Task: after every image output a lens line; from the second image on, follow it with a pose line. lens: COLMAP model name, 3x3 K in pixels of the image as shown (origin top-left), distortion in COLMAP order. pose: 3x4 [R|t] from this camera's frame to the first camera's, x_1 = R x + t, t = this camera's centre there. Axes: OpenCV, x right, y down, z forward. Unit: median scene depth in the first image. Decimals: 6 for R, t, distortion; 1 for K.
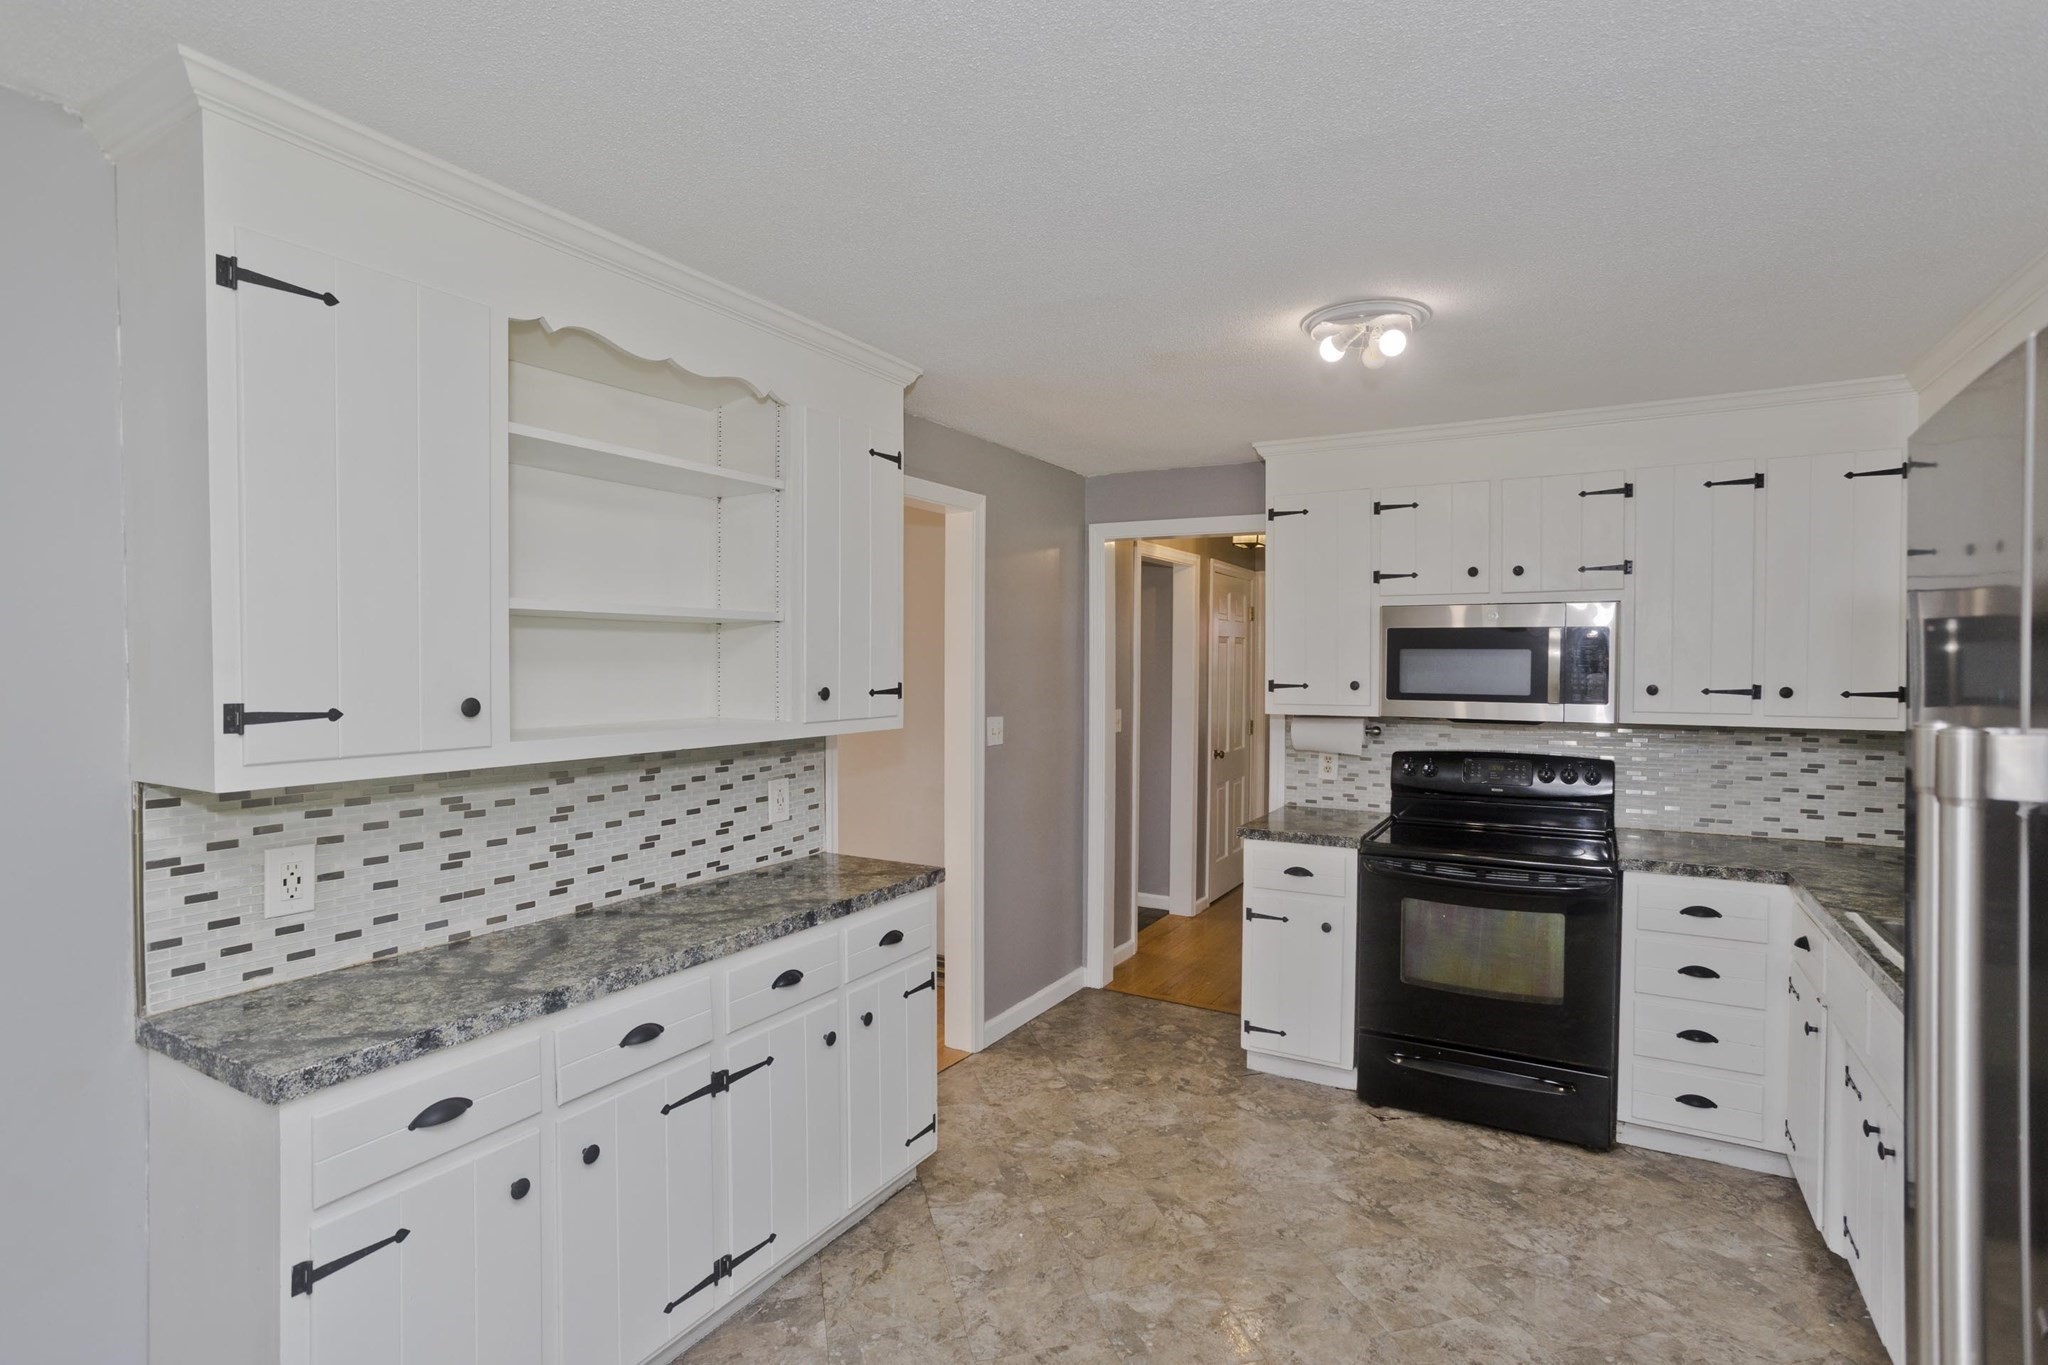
lens RADIAL K [[985.3, 0, 1029.4], [0, 985.3, 677.3], [0, 0, 1]] dist [-0.048178, 0.032074]
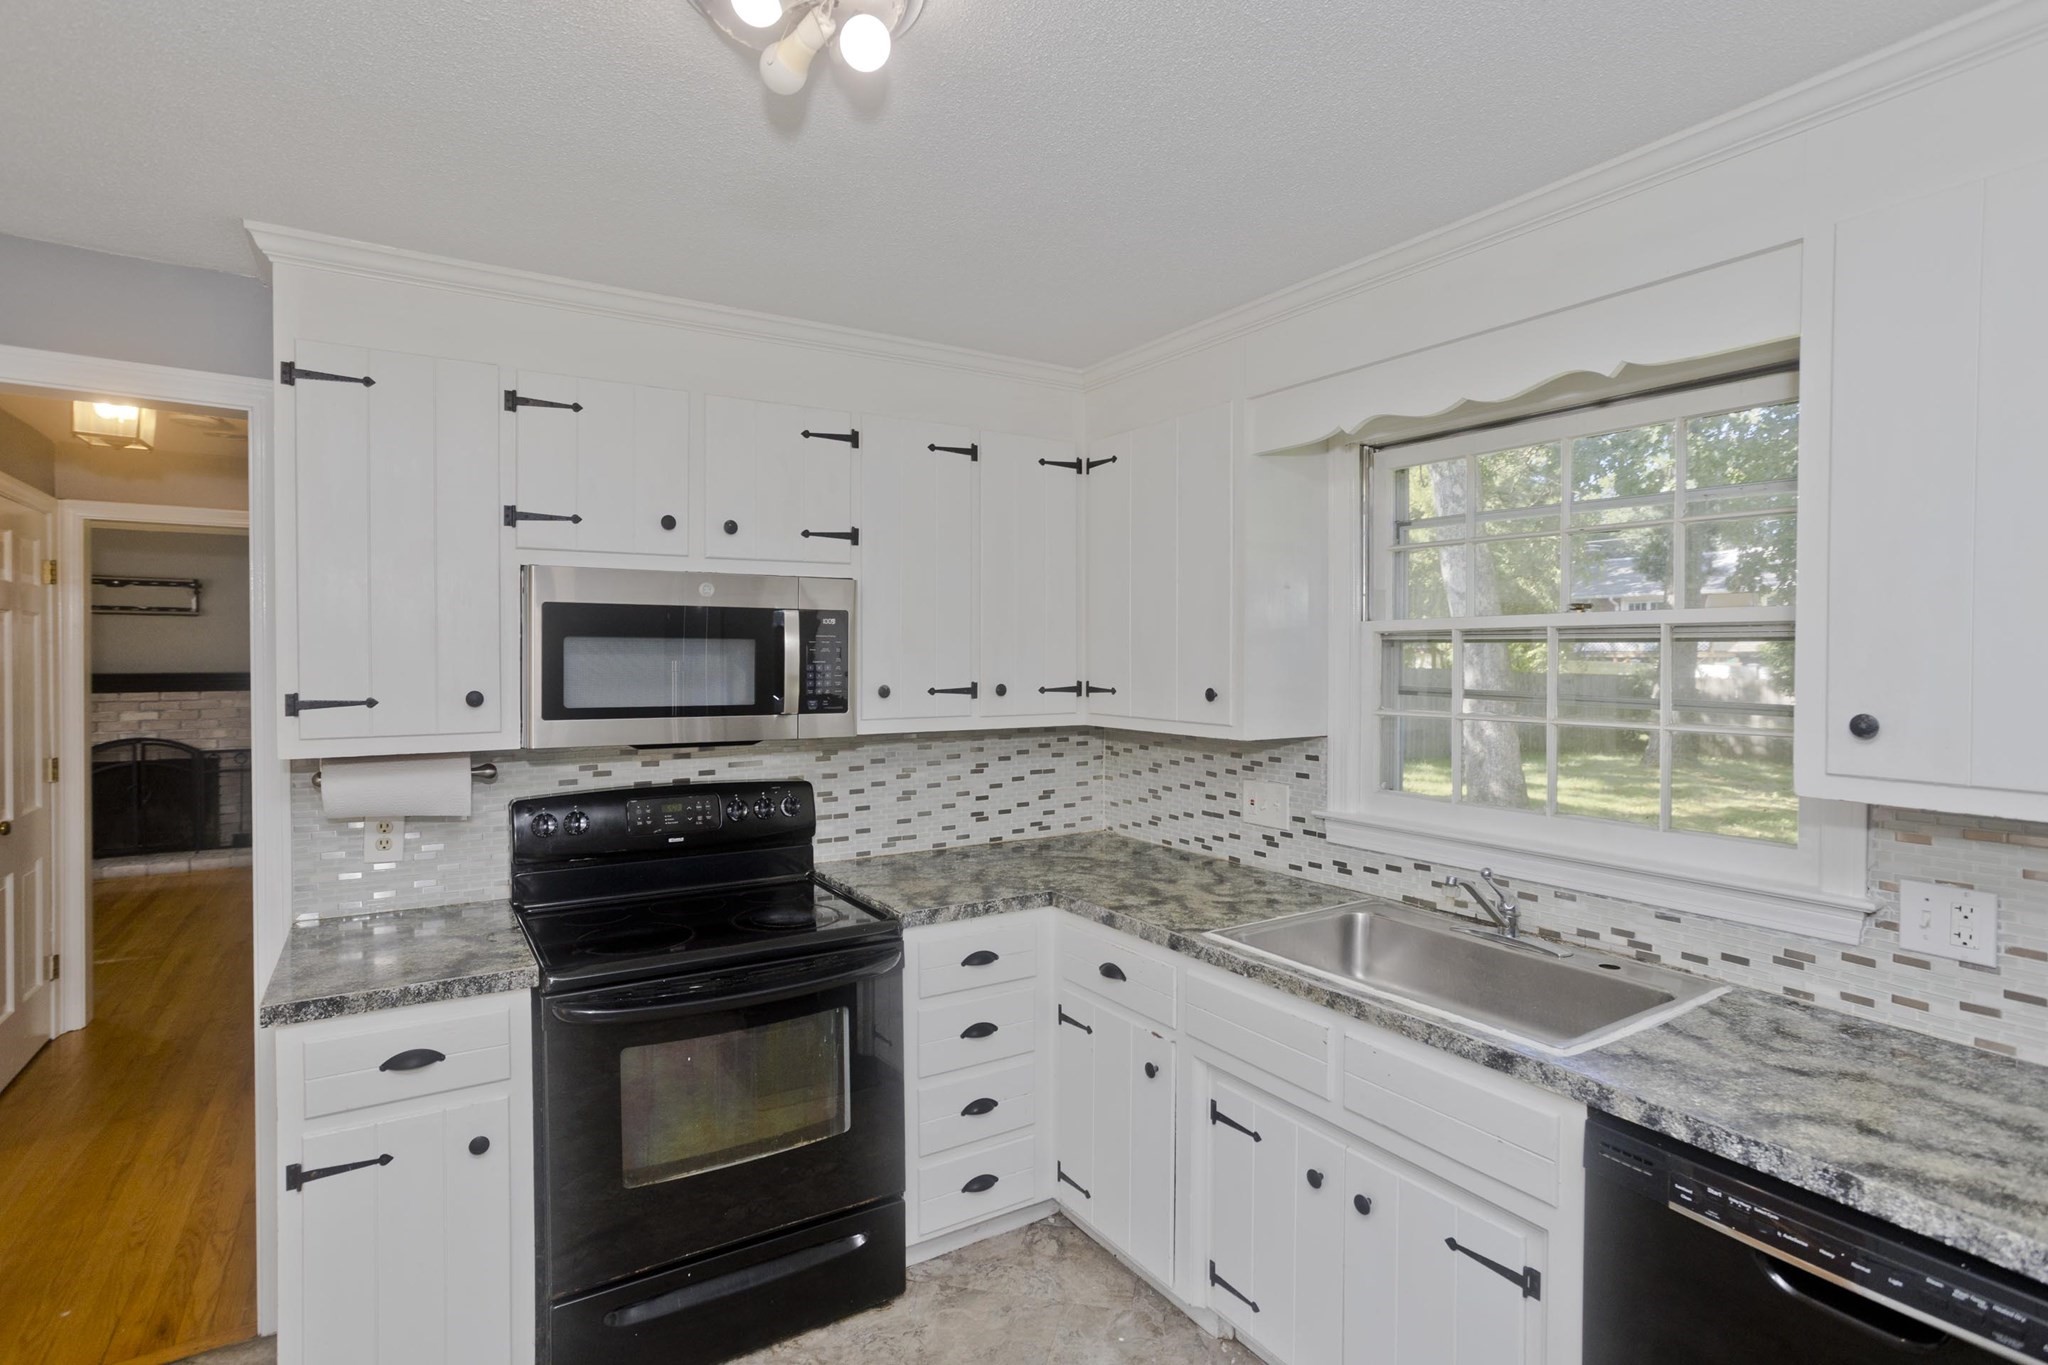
lens RADIAL K [[1006.4, 0, 1031.1], [0, 1006.4, 667.2], [0, 0, 1]] dist [-0.055979, 0.033947]
pose [[0.461773, -0.013464, 0.886896, -0.047786], [0.014313, 0.999868, 0.007726, -0.014023], [-0.886882, 0.009126, 0.461905, 0.597226]]
